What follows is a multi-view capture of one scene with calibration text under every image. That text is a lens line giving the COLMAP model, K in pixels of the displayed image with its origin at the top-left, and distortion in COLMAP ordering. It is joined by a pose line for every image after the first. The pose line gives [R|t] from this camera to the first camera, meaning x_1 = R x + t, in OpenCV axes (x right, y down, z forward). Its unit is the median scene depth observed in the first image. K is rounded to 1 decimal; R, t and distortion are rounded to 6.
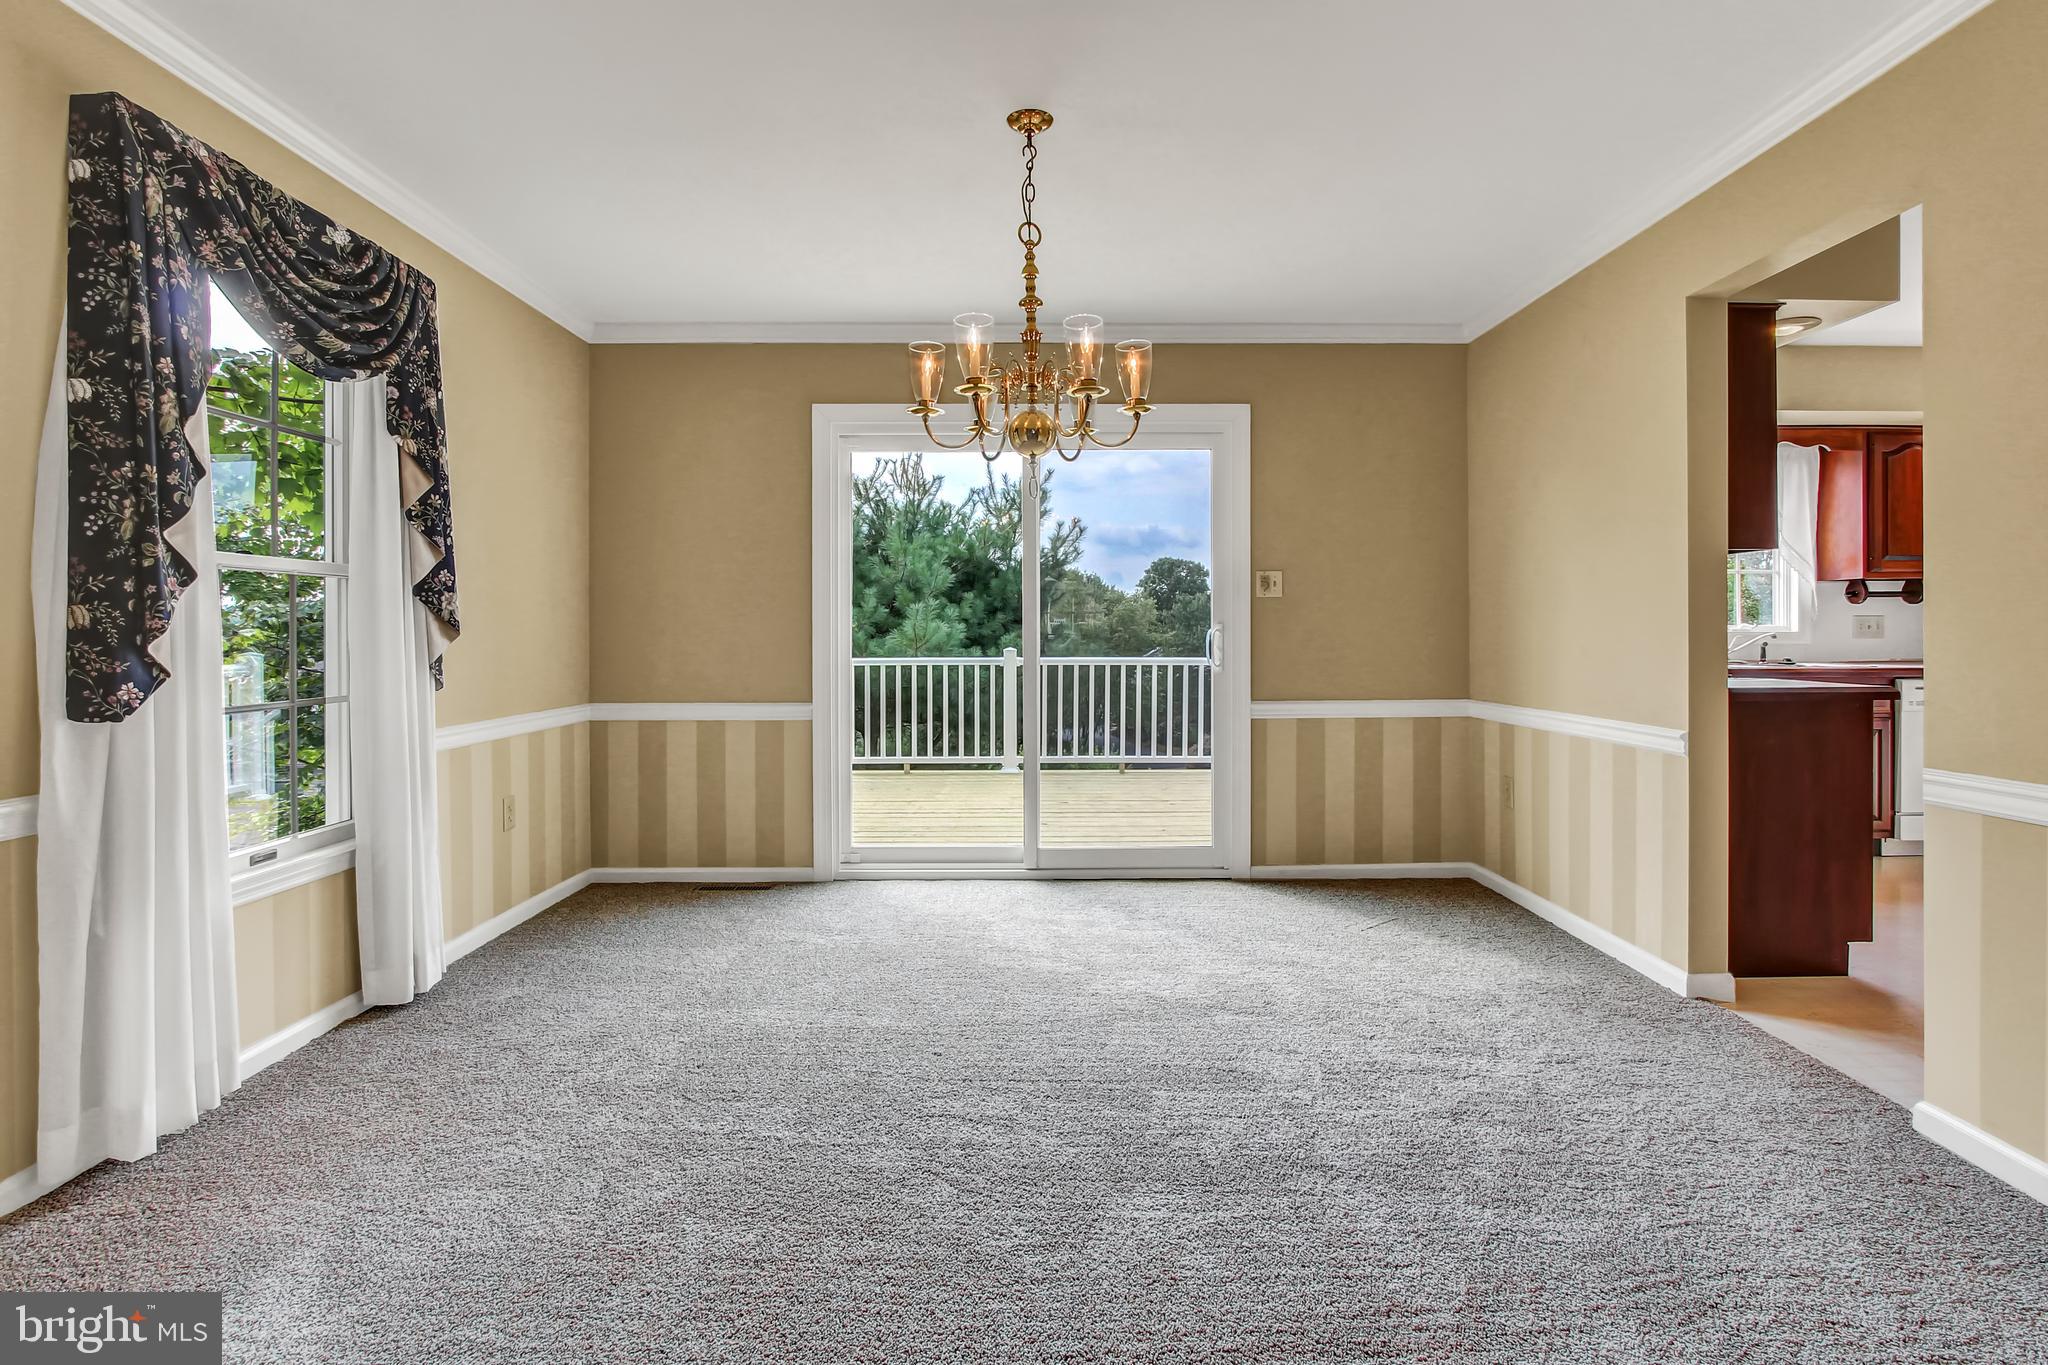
lens RADIAL K [[986.1, 0, 1029.5], [0, 986.1, 634.9], [0, 0, 1]] dist [-0.000763, 0.000186]
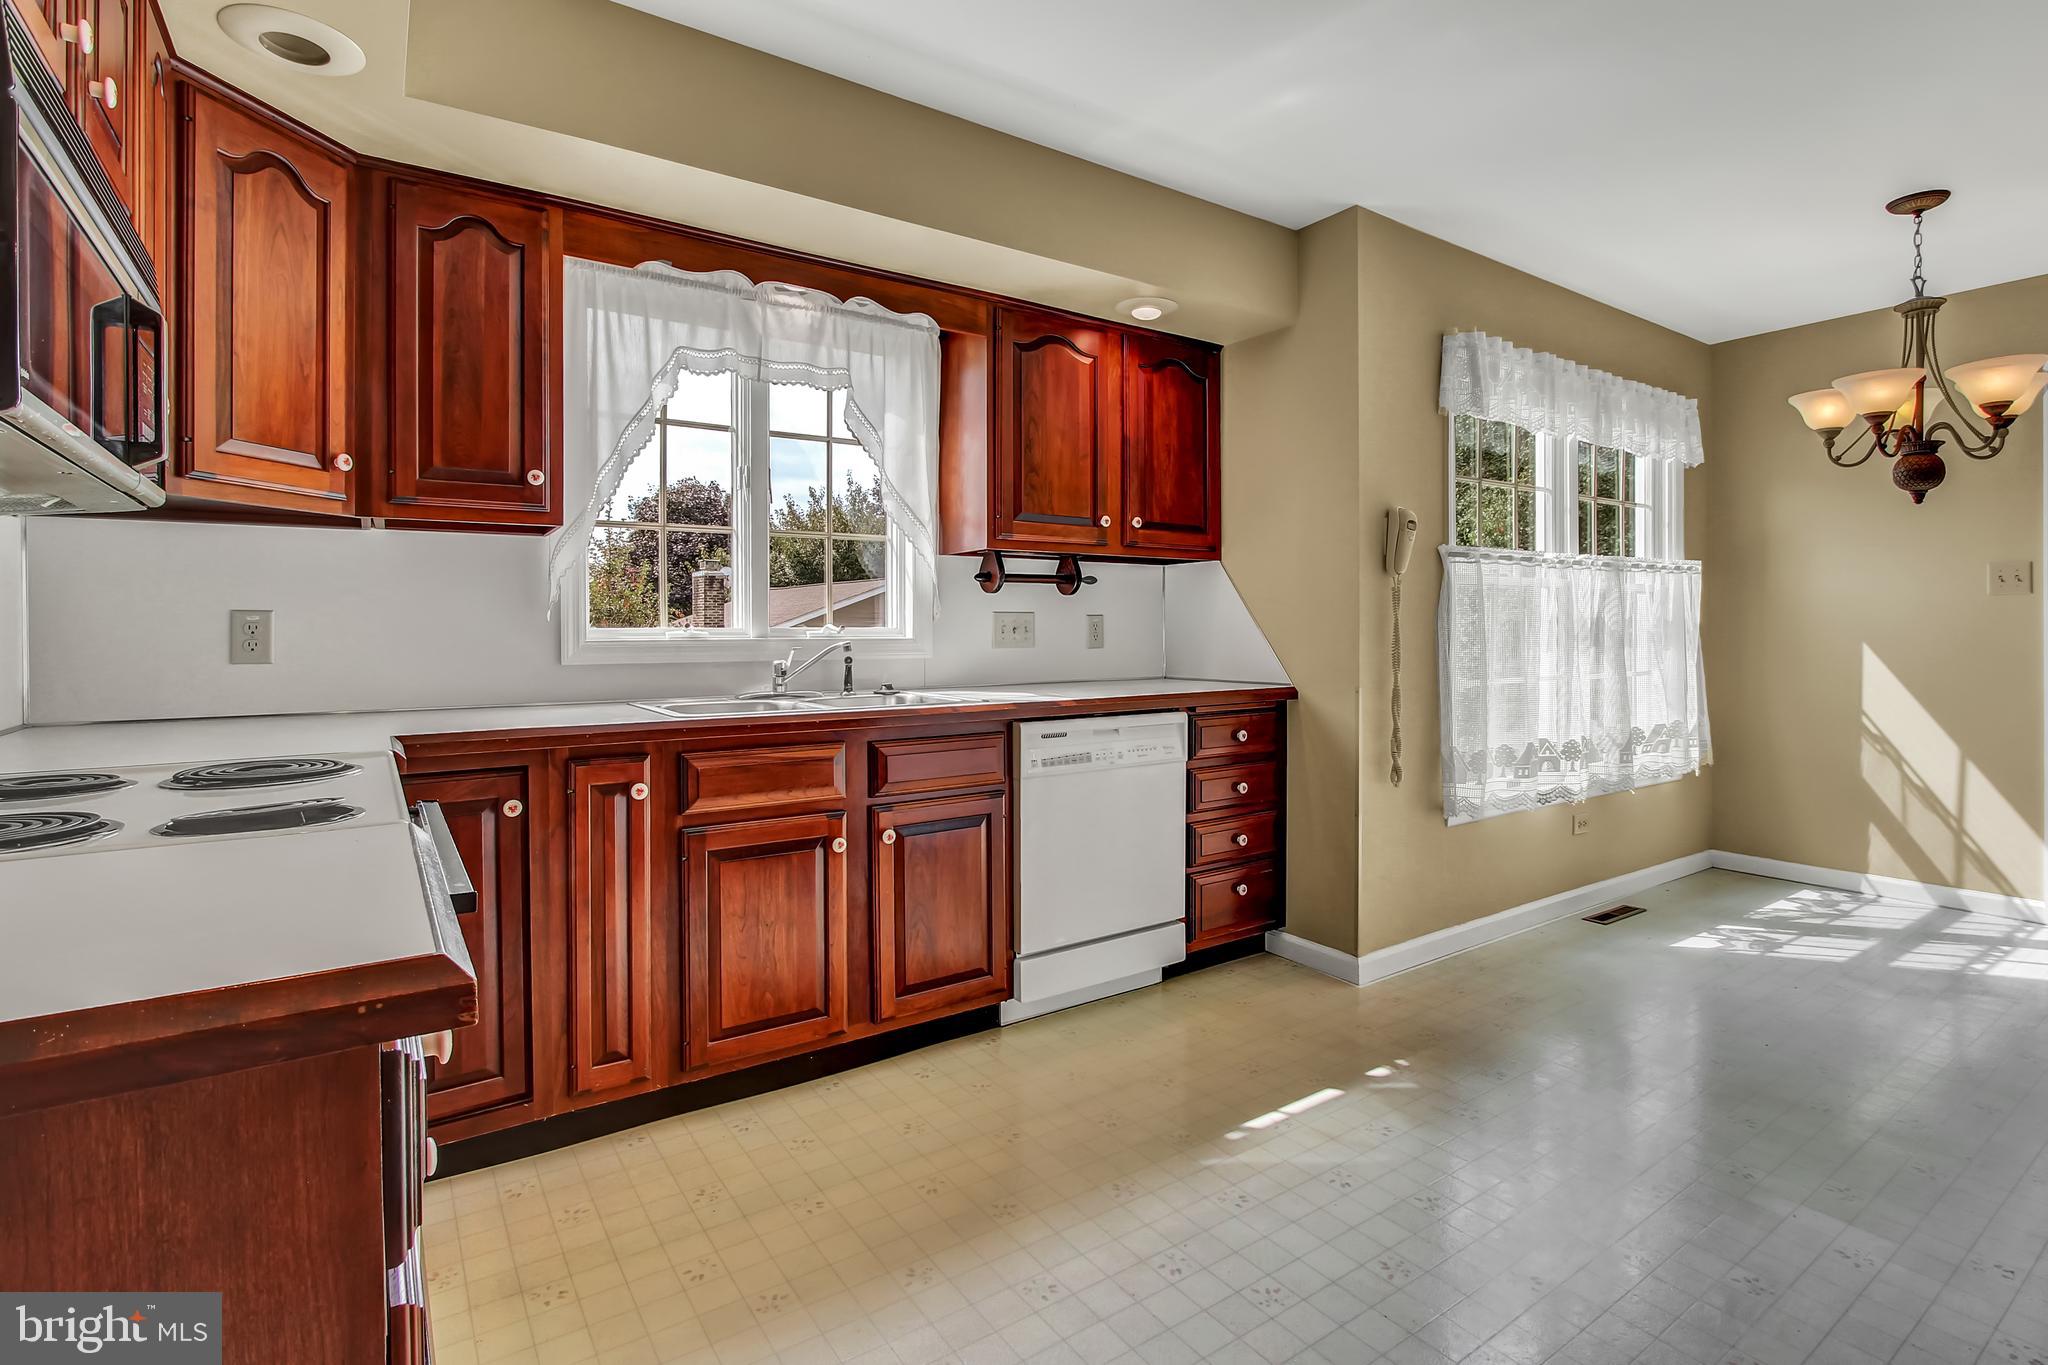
lens RADIAL K [[986.1, 0, 1029.5], [0, 986.1, 634.9], [0, 0, 1]] dist [-0.000763, 0.000186]
pose [[0.832665, -0.002523, 0.553772, 0.530874], [0.000624, 0.999993, 0.003618, -0.007506], [-0.553777, -0.002667, 0.832661, 0.483196]]
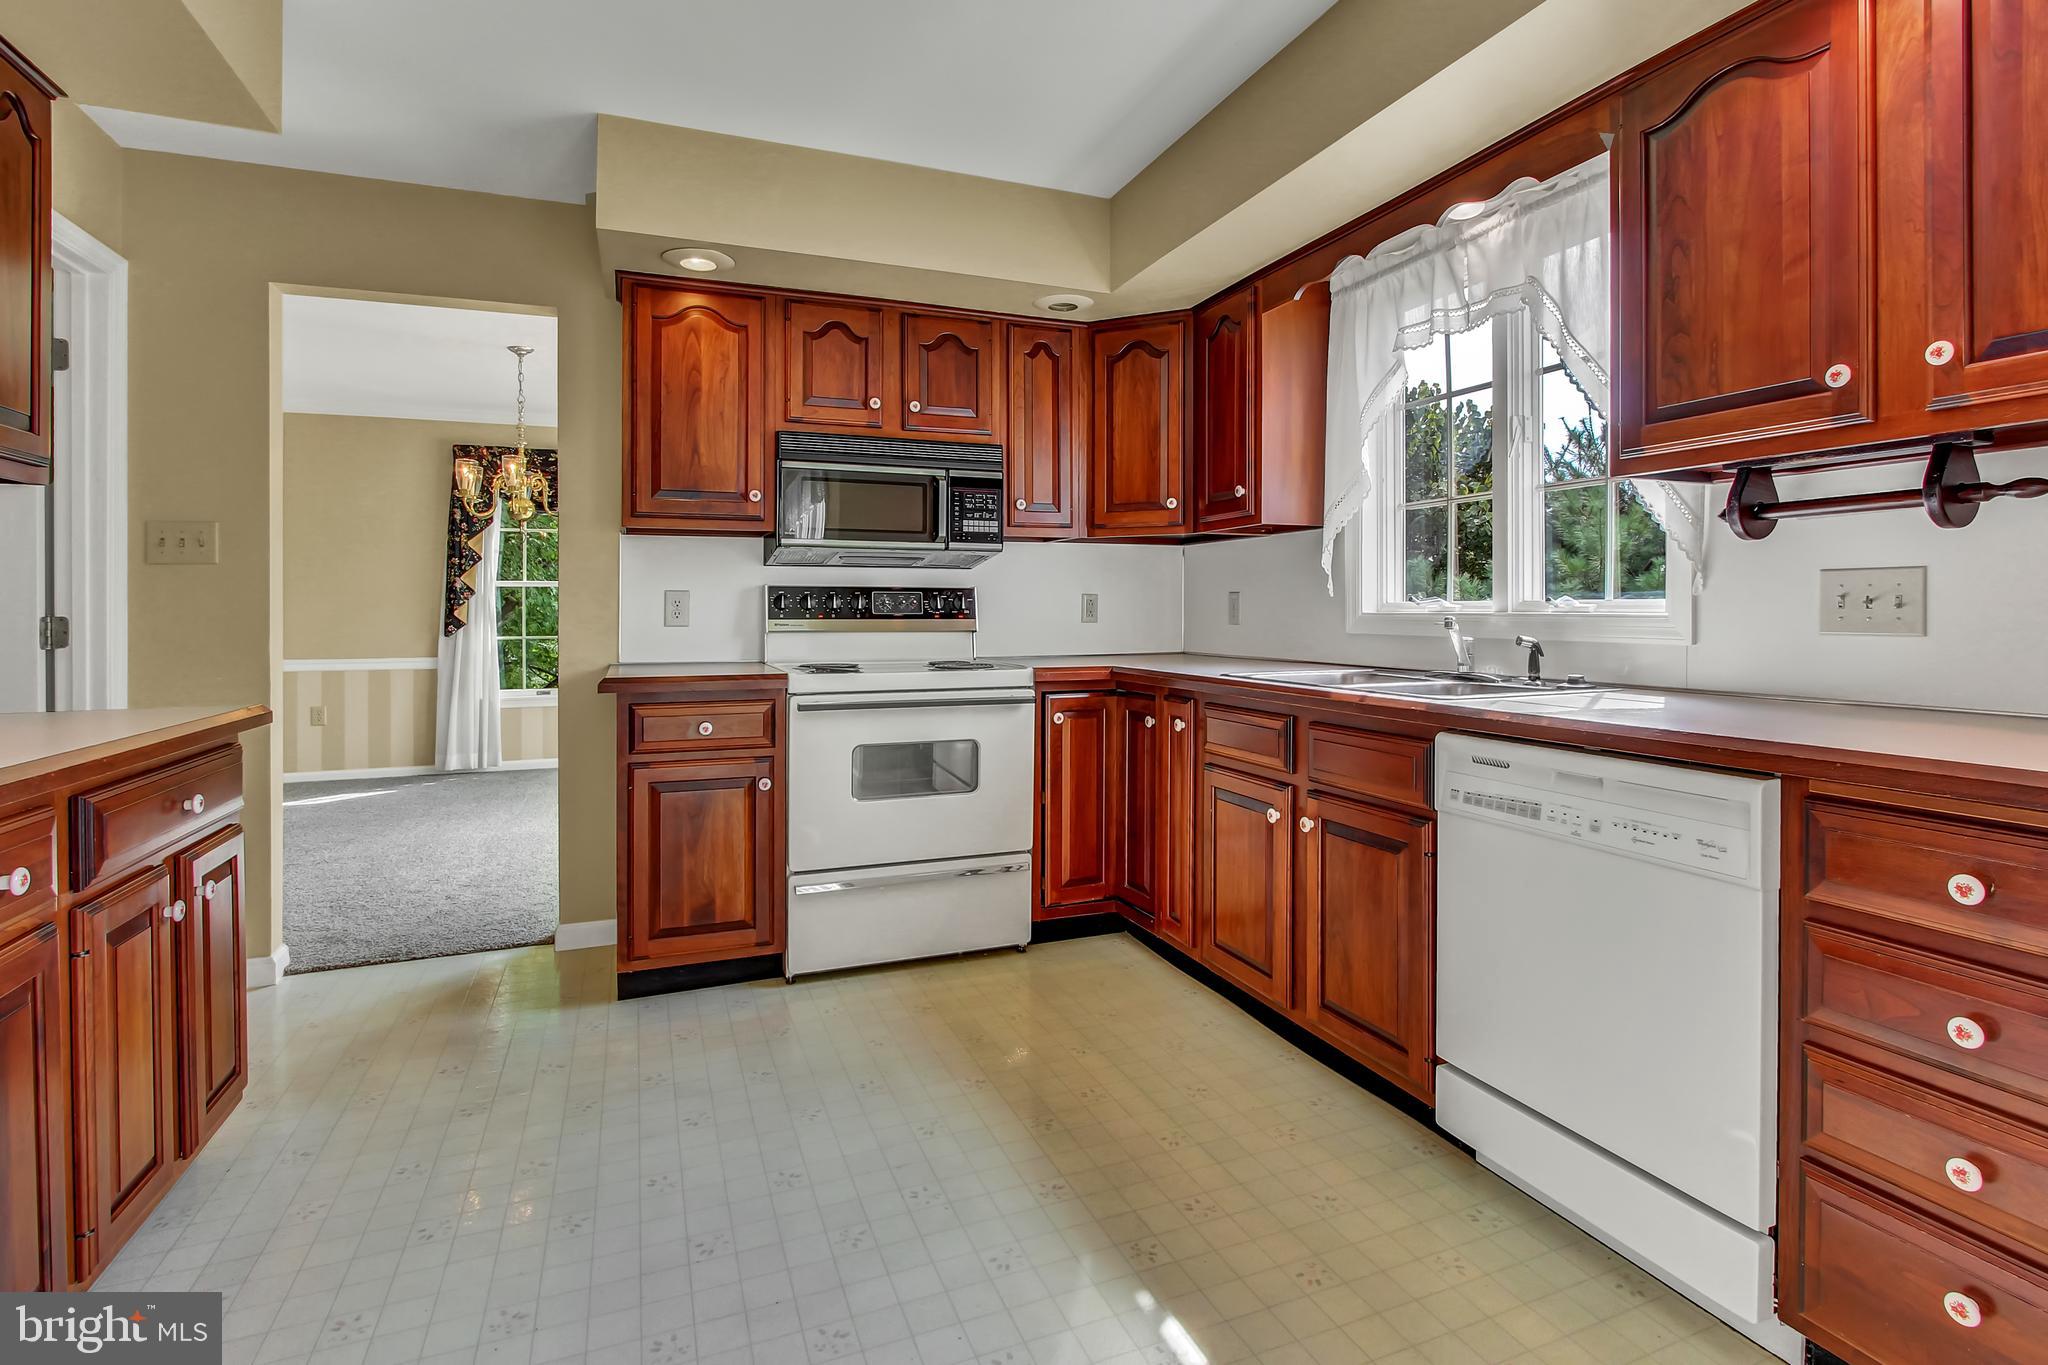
lens RADIAL K [[972.7, 0, 1029.4], [0, 972.7, 601.6], [0, 0, 1]] dist [0.000561, 0.000157]
pose [[0.371356, -0.002766, -0.928486, 1.116795], [-0.001129, 0.999993, -0.003430, -0.007065], [0.928490, 0.002323, 0.371351, 0.642823]]
